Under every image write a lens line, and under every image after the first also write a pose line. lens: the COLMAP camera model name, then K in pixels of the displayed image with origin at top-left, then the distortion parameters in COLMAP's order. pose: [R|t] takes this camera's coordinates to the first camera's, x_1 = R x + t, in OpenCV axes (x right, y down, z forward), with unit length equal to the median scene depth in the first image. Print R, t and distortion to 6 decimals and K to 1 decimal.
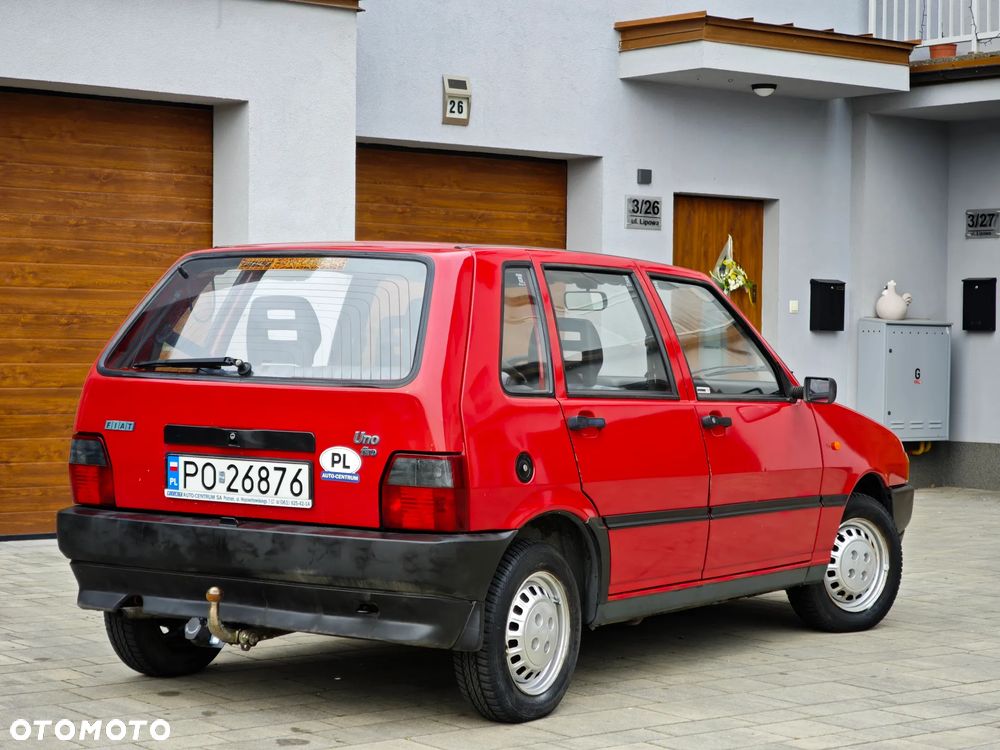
lens RADIAL K [[2143.9, 0, 534.6], [0, 2143.9, 352.7], [0, 0, 1]] dist [0.126574, 0.278839]
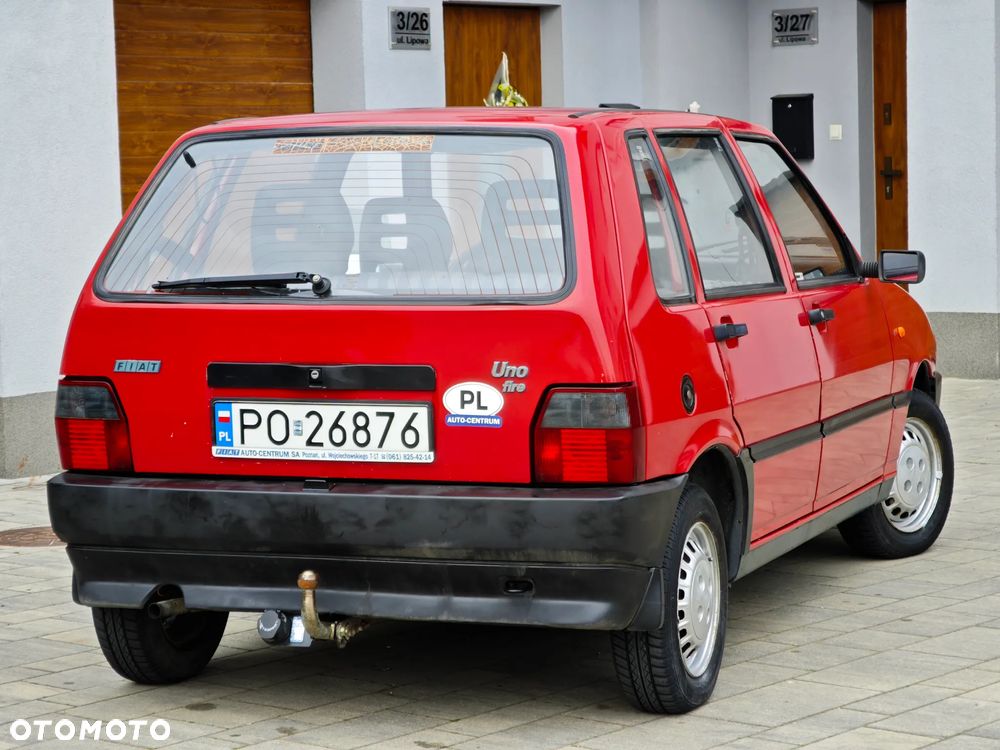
lens RADIAL K [[2682.2, 0, 504.5], [0, 2682.2, 372.9], [0, 0, 1]] dist [0.143275, 0.499769]
pose [[0.980773, -0.055552, 0.187081, -0.248821], [0.041803, 0.996181, 0.076652, -0.031951], [-0.190624, -0.067358, 0.979349, 0.045965]]
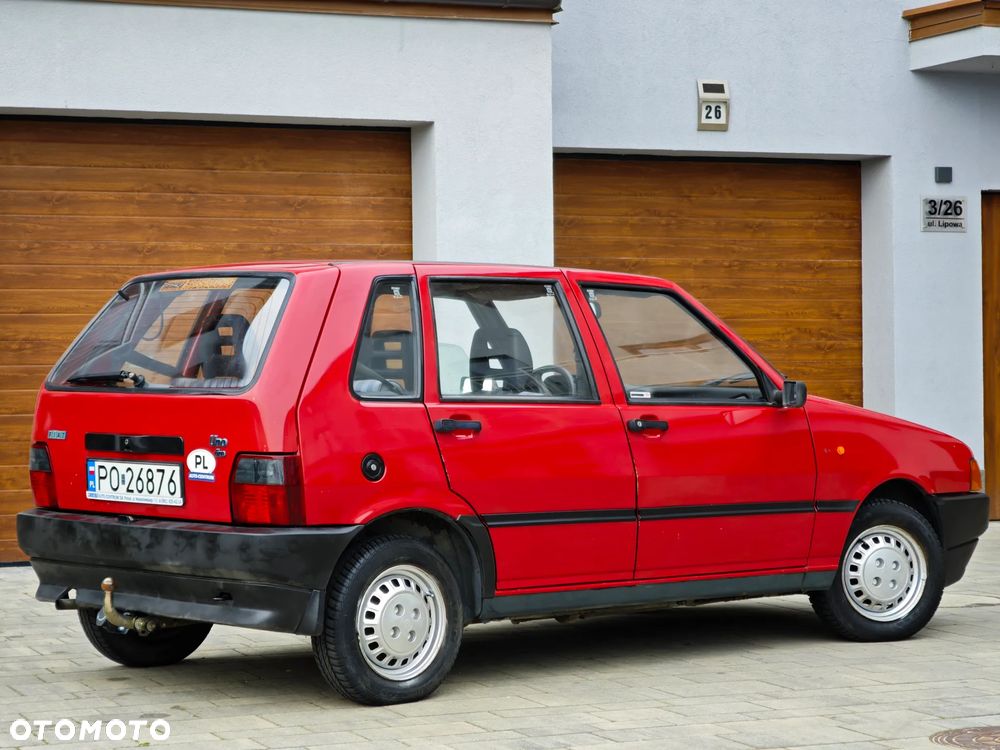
lens RADIAL K [[2472.8, 0, 546.2], [0, 2472.8, 345.3], [0, 0, 1]] dist [0.157374, -0.101676]
pose [[0.962408, -0.024539, -0.270496, 0.405722], [0.020336, 0.999625, -0.018332, 0.016708], [0.270844, 0.012142, 0.962547, -0.167808]]
